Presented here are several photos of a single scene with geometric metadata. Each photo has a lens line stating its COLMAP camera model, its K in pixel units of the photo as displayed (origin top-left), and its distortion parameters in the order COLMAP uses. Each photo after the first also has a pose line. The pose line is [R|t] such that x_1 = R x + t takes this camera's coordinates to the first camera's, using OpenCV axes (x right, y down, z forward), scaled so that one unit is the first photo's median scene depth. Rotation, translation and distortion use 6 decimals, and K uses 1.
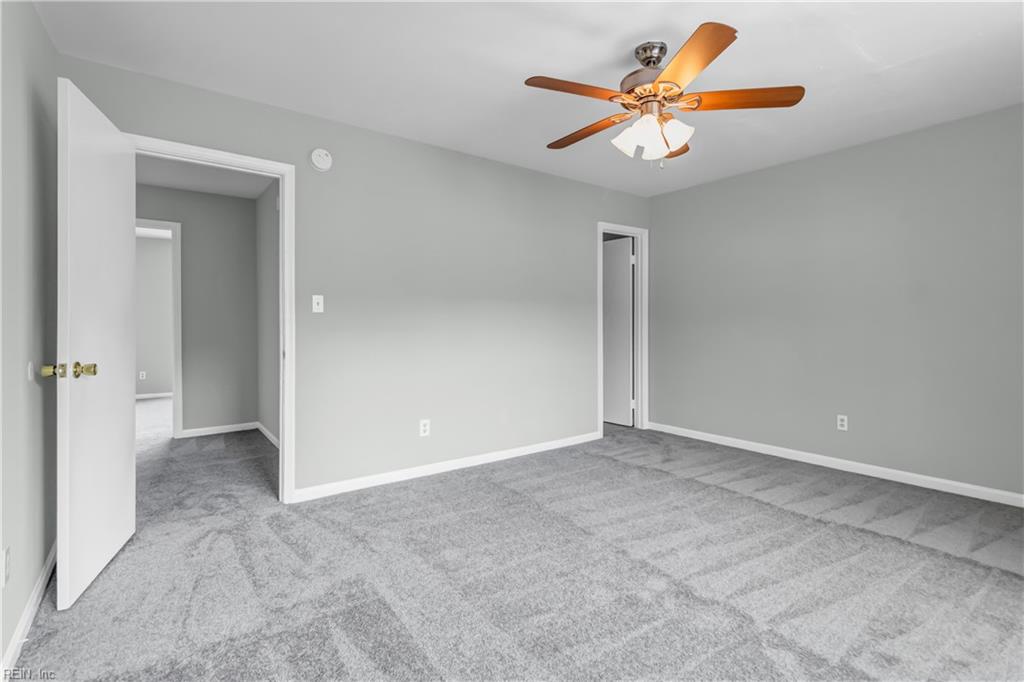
lens RADIAL K [[492.2, 0, 516.4], [0, 492.2, 329.1], [0, 0, 1]] dist [0.000869, 0.000934]
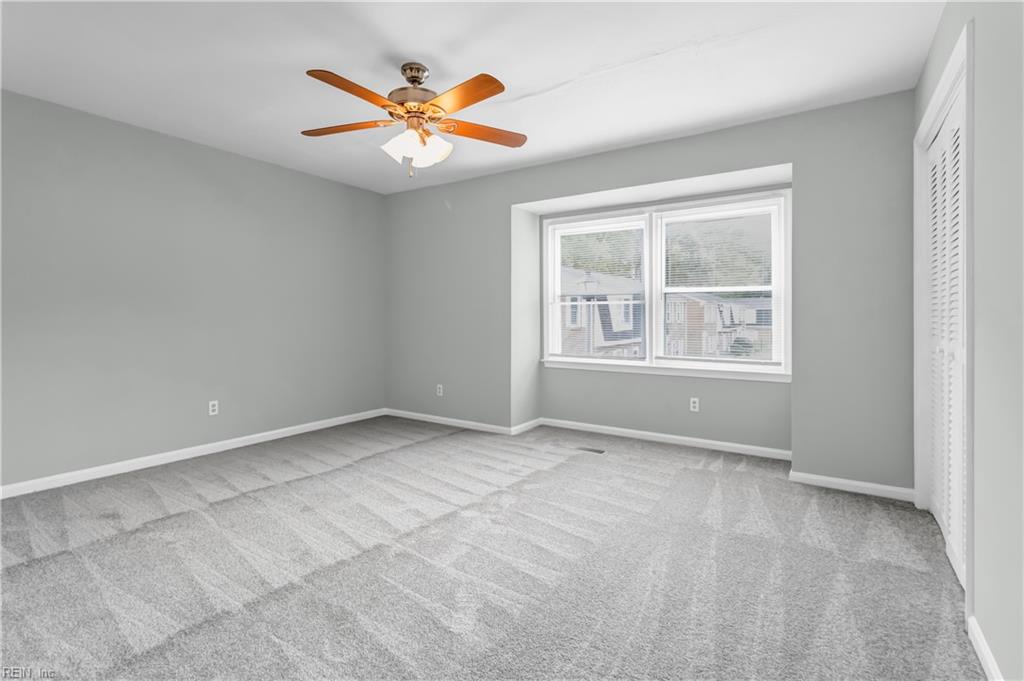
lens RADIAL K [[485.6, 0, 513.2], [0, 485.6, 312.8], [0, 0, 1]] dist [-0.000491, 0.000220]
pose [[-0.337584, 0.001936, 0.941293, -0.852550], [0.008045, 0.999967, 0.000829, -0.018428], [-0.941261, 0.007852, -0.337588, 1.157079]]
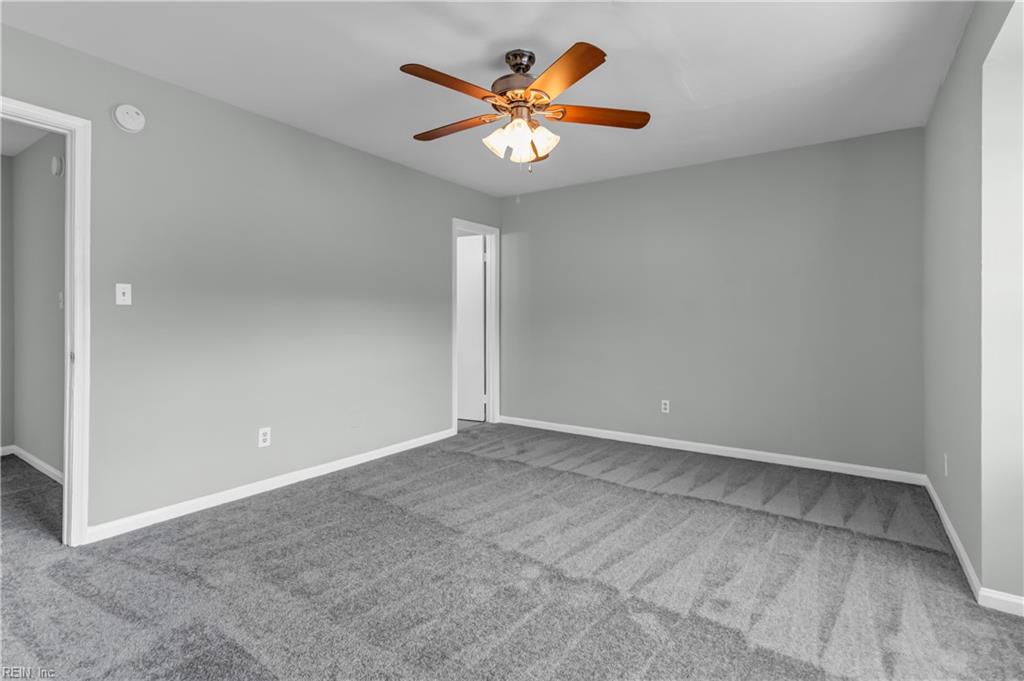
lens RADIAL K [[494.7, 0, 519.2], [0, 494.7, 320.7], [0, 0, 1]] dist [-0.001214, 0.000835]
pose [[0.945038, 0.004269, 0.326934, -0.069217], [-0.001368, 0.999958, -0.009102, -0.001055], [-0.326959, 0.008154, 0.945003, 0.018561]]
